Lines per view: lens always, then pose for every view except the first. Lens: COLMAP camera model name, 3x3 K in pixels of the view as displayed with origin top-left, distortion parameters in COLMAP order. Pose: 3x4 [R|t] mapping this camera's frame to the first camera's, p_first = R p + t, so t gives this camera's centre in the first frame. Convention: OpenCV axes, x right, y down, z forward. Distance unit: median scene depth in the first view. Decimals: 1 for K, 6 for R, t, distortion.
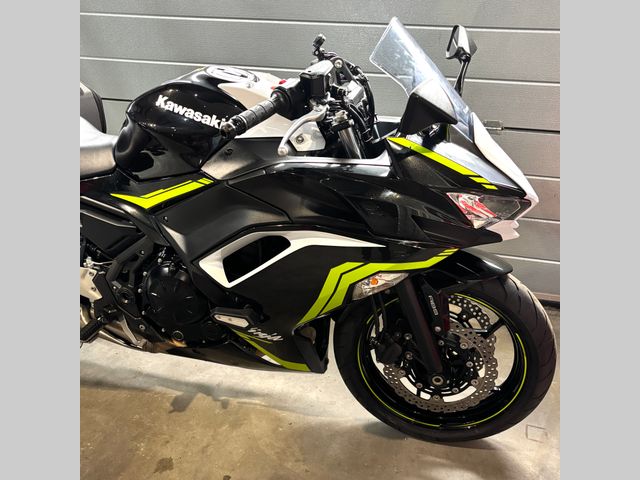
lens RADIAL K [[578.1, 0, 348.3], [0, 578.1, 239.6], [0, 0, 1]] dist [-0.006520, 0.000931]
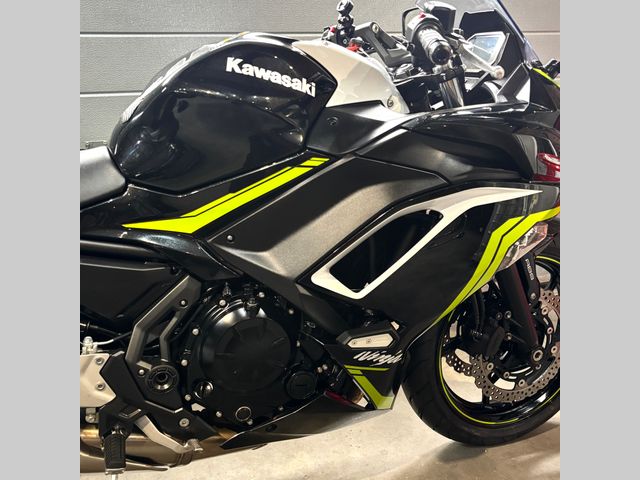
lens RADIAL K [[592.8, 0, 337.1], [0, 592.8, 226.7], [0, 0, 1]] dist [0.002251, -0.014743]
pose [[0.834346, -0.181364, 0.520551, -0.528950], [0.272814, 0.956424, -0.104045, 0.056200], [-0.478998, 0.228823, 0.847467, 0.290942]]
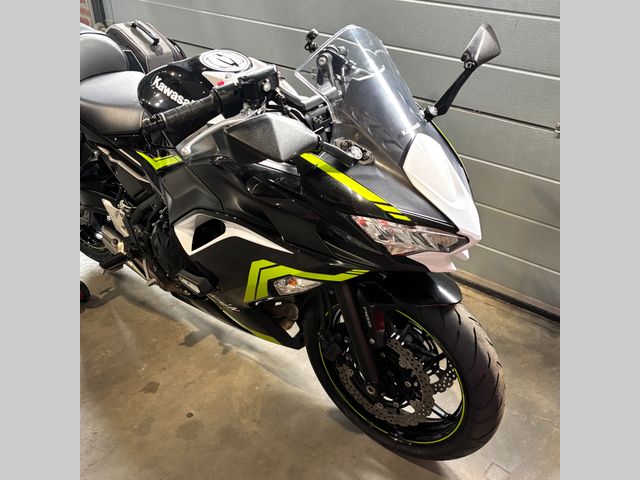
lens RADIAL K [[592.8, 0, 337.1], [0, 592.8, 226.7], [0, 0, 1]] dist [0.002251, -0.014743]
pose [[0.912184, 0.204457, -0.355131, 0.381996], [-0.175300, 0.978032, 0.112801, -0.127934], [0.370392, -0.040641, 0.927986, 0.040540]]
